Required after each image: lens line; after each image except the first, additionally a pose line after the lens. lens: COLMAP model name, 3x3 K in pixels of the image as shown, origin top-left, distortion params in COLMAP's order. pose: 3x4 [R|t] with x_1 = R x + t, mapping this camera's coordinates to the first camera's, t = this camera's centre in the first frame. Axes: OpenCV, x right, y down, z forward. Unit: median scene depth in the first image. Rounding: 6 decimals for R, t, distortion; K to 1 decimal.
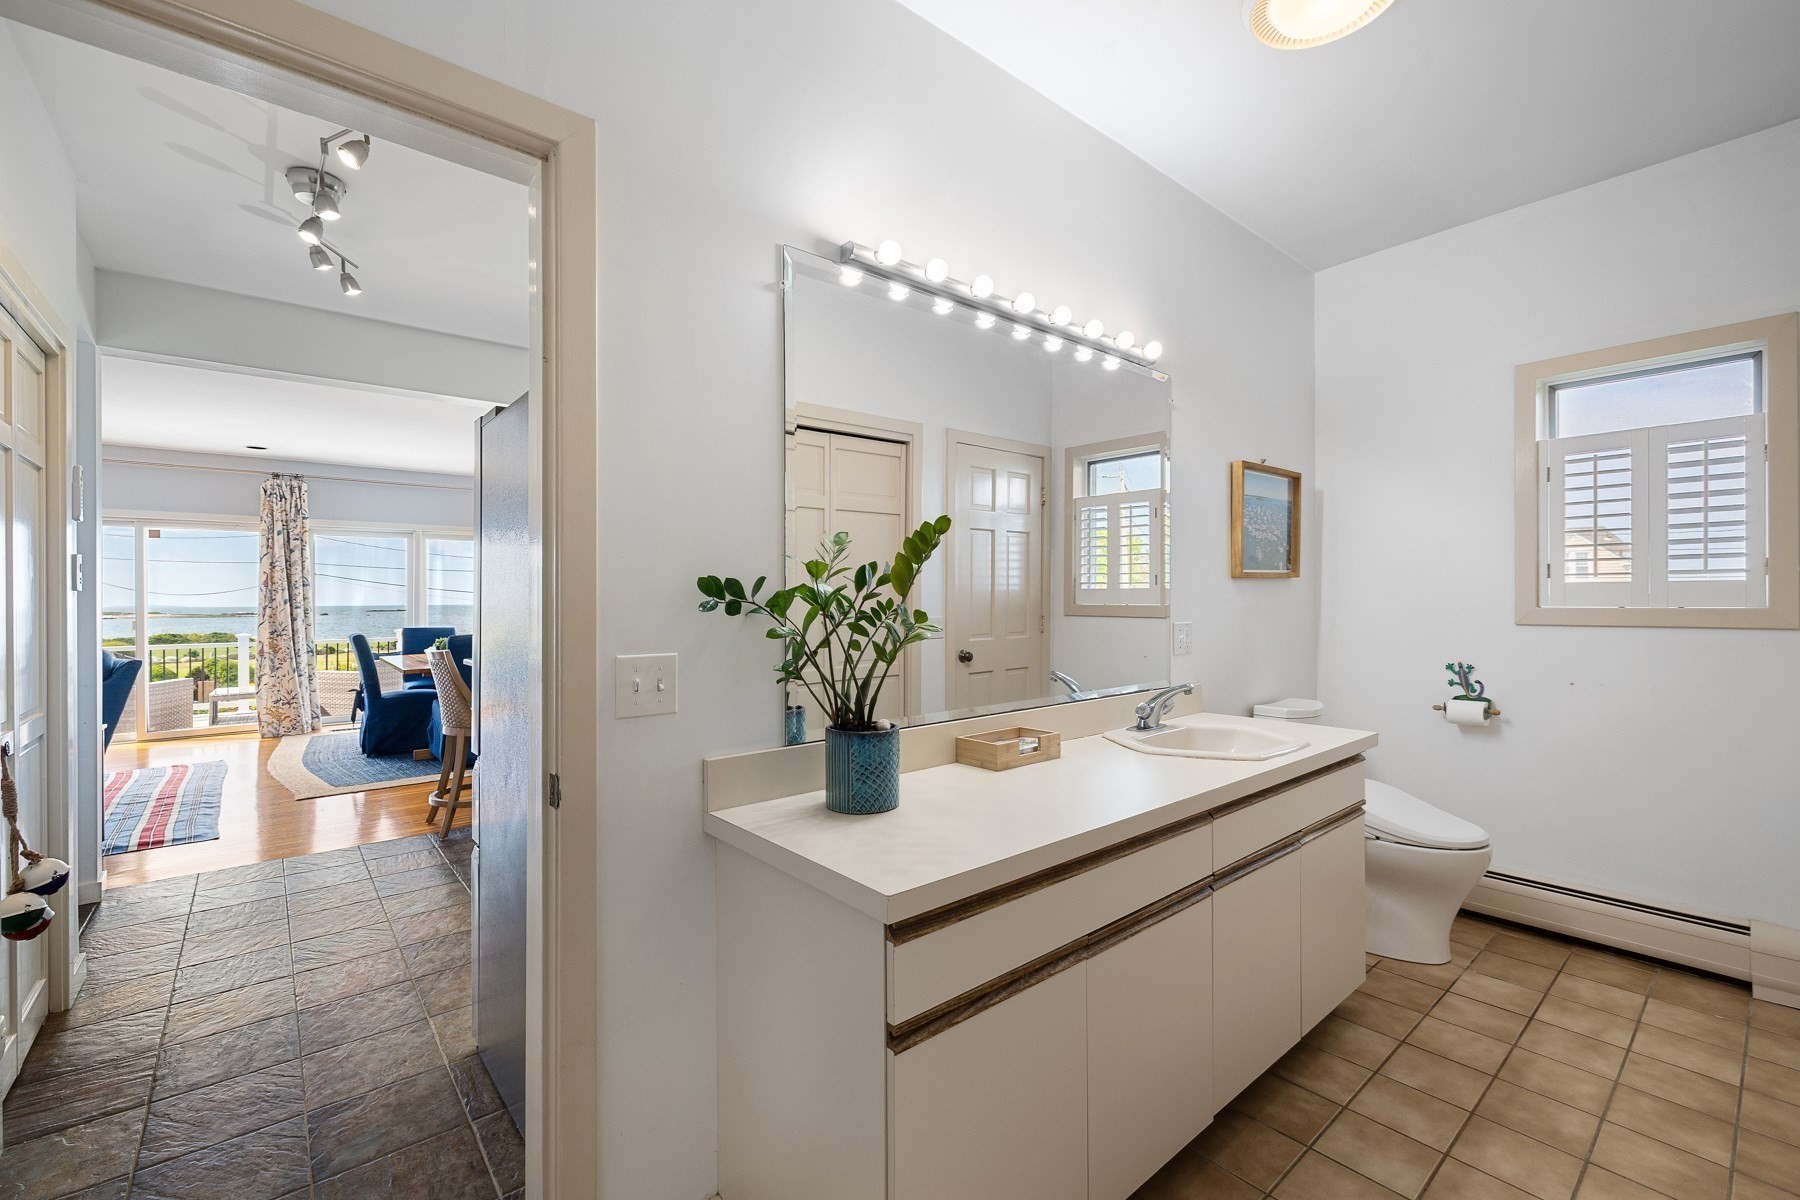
lens RADIAL K [[761.2, 0, 900.0], [0, 761.2, 600.0], [0, 0, 1]] dist [-0.000135, 0.000018]
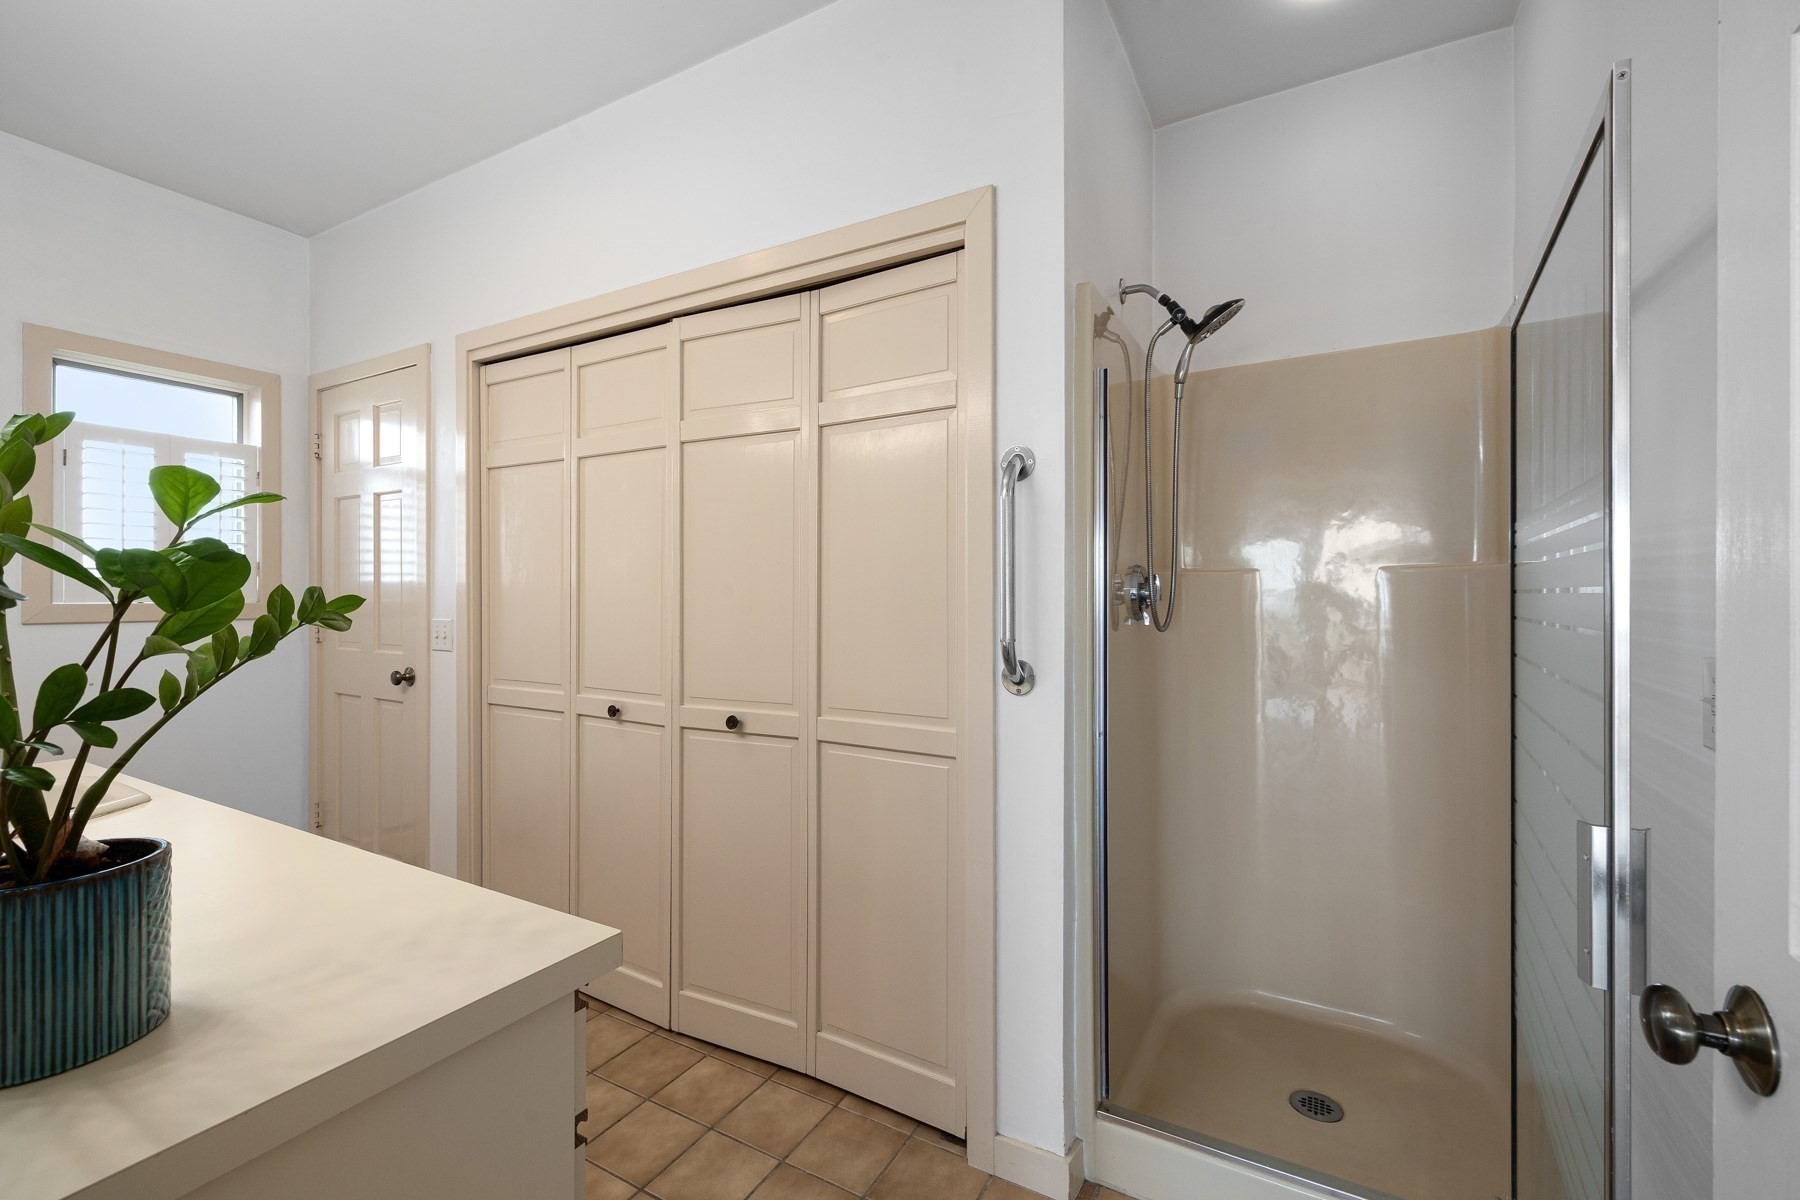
lens RADIAL K [[761.2, 0, 900.0], [0, 761.2, 600.0], [0, 0, 1]] dist [-0.000135, 0.000018]
pose [[-0.352849, -0.004826, 0.935668, -0.740221], [-0.001642, 0.999988, 0.004539, 0.002090], [-0.935679, 0.000065, -0.352853, 0.783934]]
